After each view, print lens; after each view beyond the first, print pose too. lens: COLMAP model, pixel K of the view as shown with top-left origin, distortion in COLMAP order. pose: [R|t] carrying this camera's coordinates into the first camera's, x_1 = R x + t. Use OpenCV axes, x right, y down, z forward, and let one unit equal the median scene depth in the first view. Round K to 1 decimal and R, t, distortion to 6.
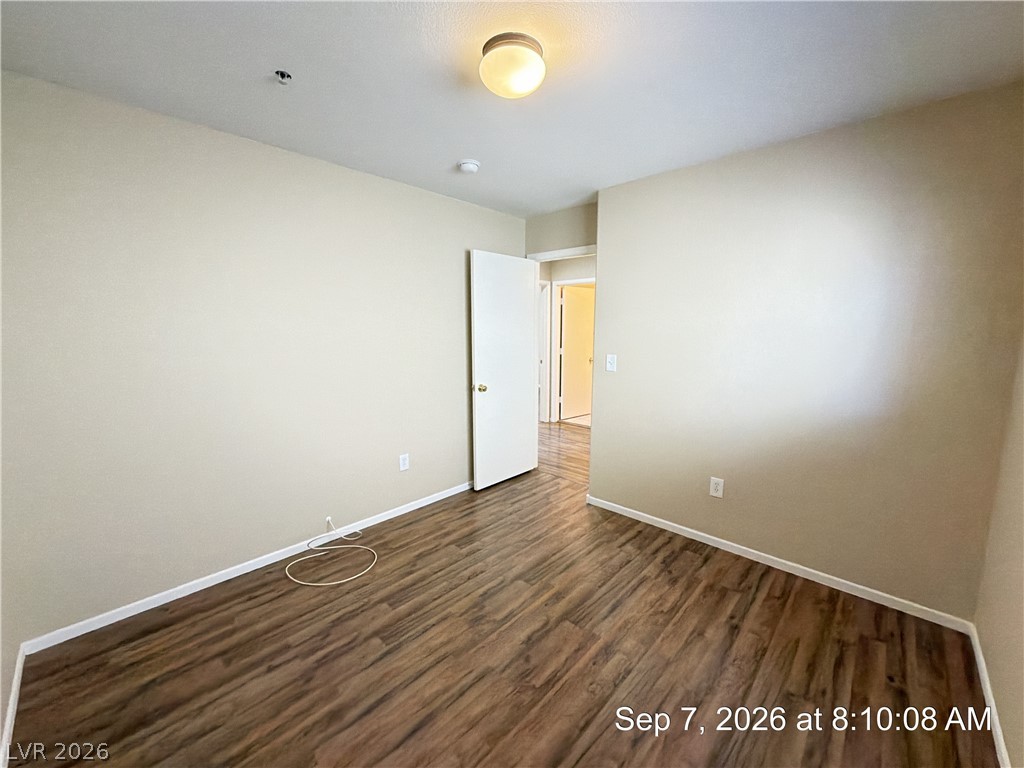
lens RADIAL K [[407.7, 0, 511.8], [0, 407.7, 382.7], [0, 0, 1]] dist [0.000213, 0.000189]
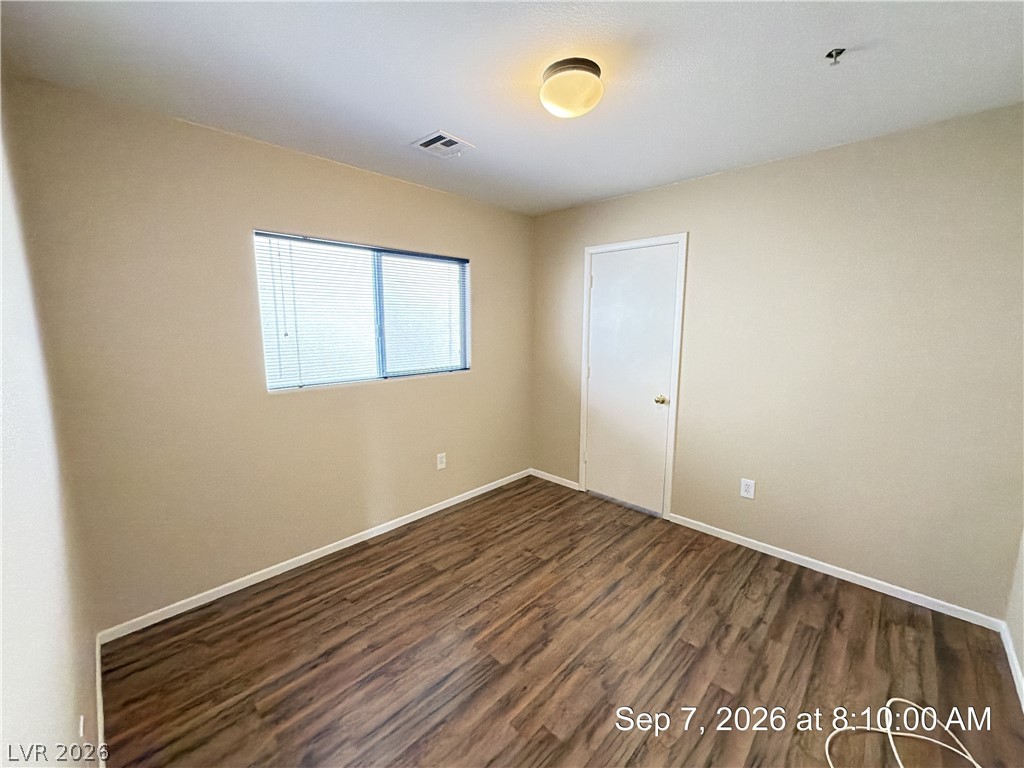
lens RADIAL K [[407.7, 0, 511.5], [0, 407.7, 384.2], [0, 0, 1]] dist [0.000213, 0.000189]
pose [[-0.999912, -0.002004, 0.013097, 0.114317], [0.001672, 0.961505, 0.274784, -0.269224], [-0.013143, 0.274781, -0.961417, 1.812420]]
